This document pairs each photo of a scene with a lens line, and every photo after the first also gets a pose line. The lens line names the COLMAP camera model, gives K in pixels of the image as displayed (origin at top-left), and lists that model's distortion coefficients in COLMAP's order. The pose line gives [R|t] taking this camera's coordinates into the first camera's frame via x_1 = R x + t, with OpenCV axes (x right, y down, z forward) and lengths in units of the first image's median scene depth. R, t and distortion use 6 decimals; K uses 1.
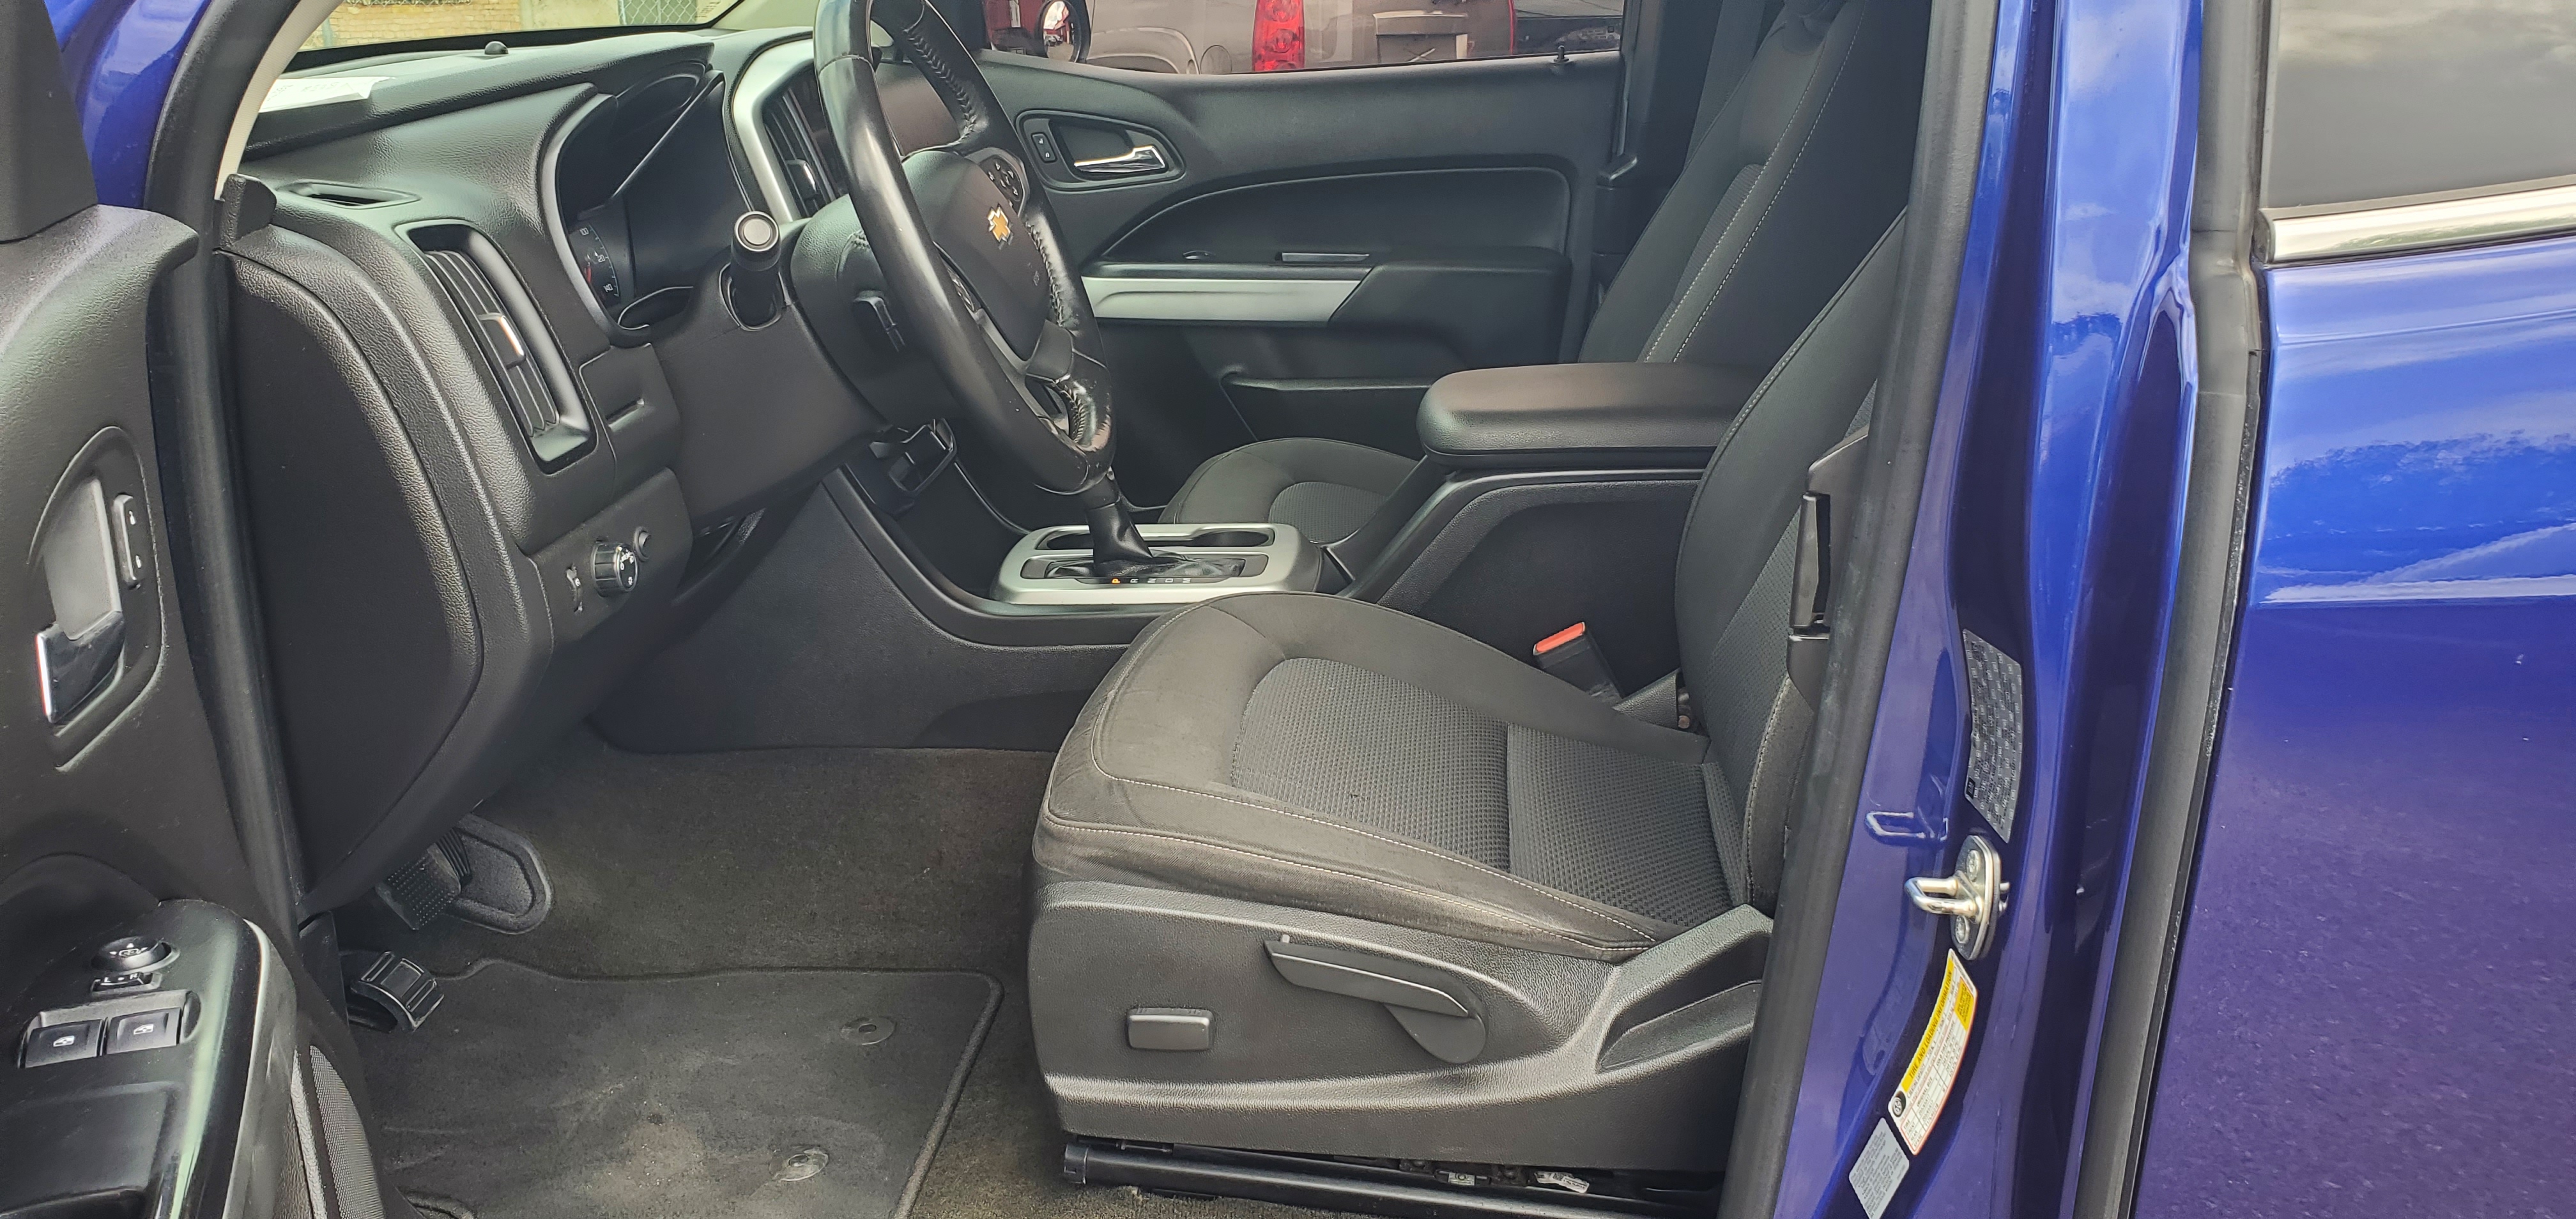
lens RADIAL K [[1963.5, 0, 1288.0], [0, 1963.5, 609.5], [0, 0, 1]] dist [0.075464, -0.138532]
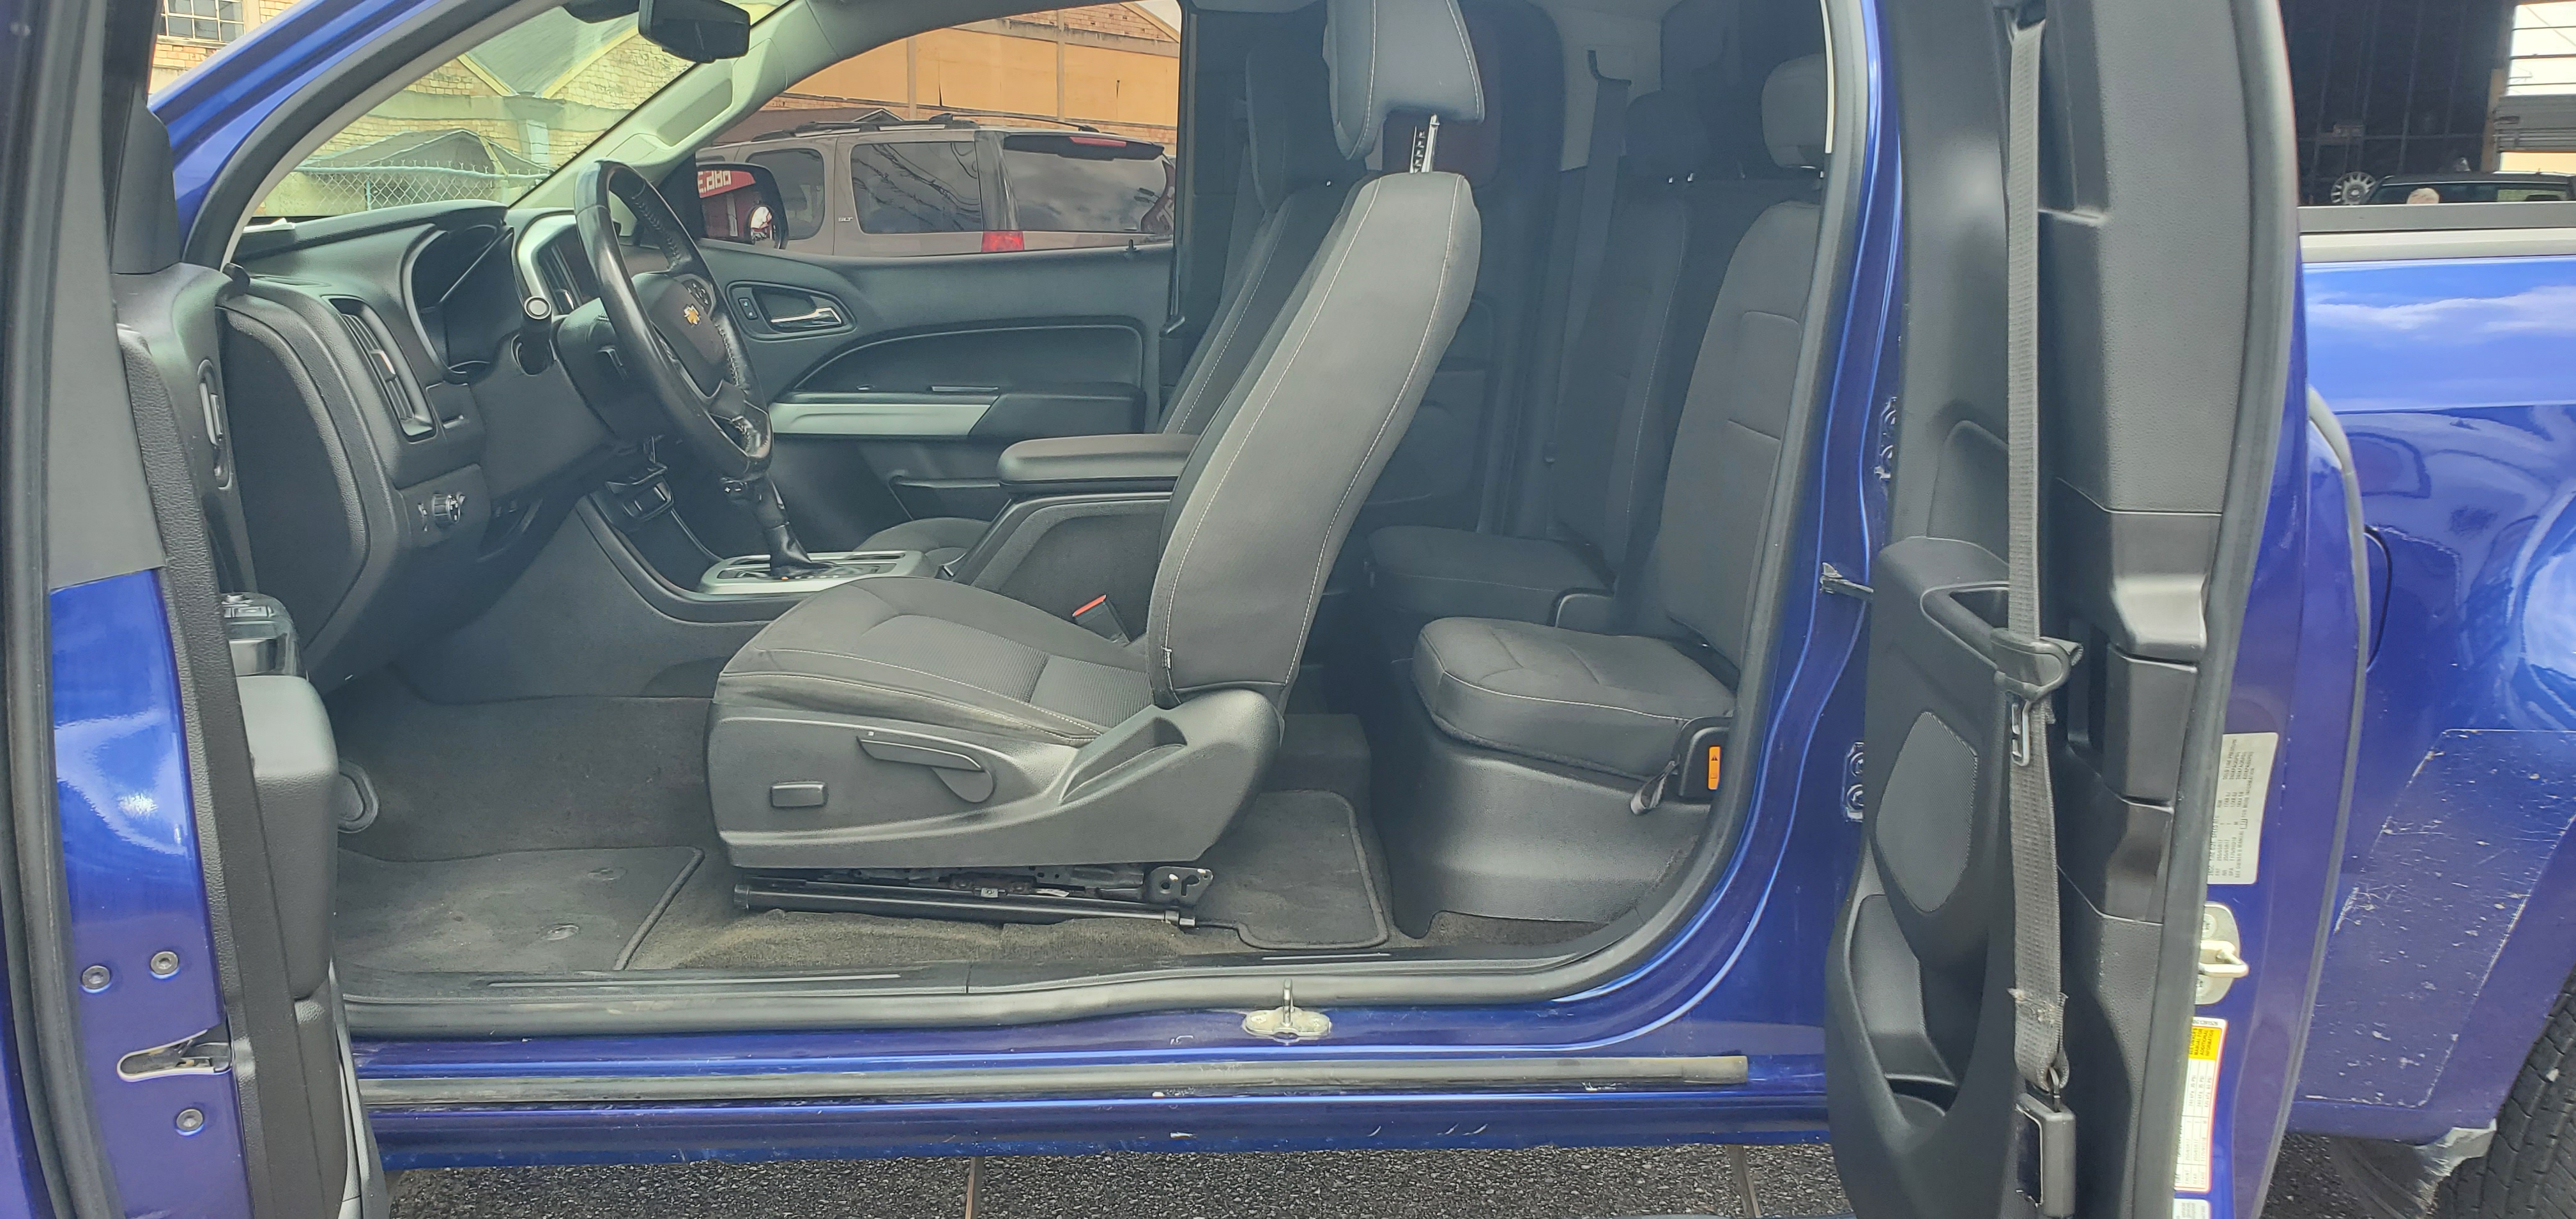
lens RADIAL K [[1971.9, 0, 1266.7], [0, 1971.9, 605.9], [0, 0, 1]] dist [-0.006713, 0.026963]
pose [[0.993750, -0.022803, 0.109276, 0.139660], [0.035543, 0.992601, -0.116099, 0.247912], [-0.105820, 0.119258, 0.987208, -0.610422]]
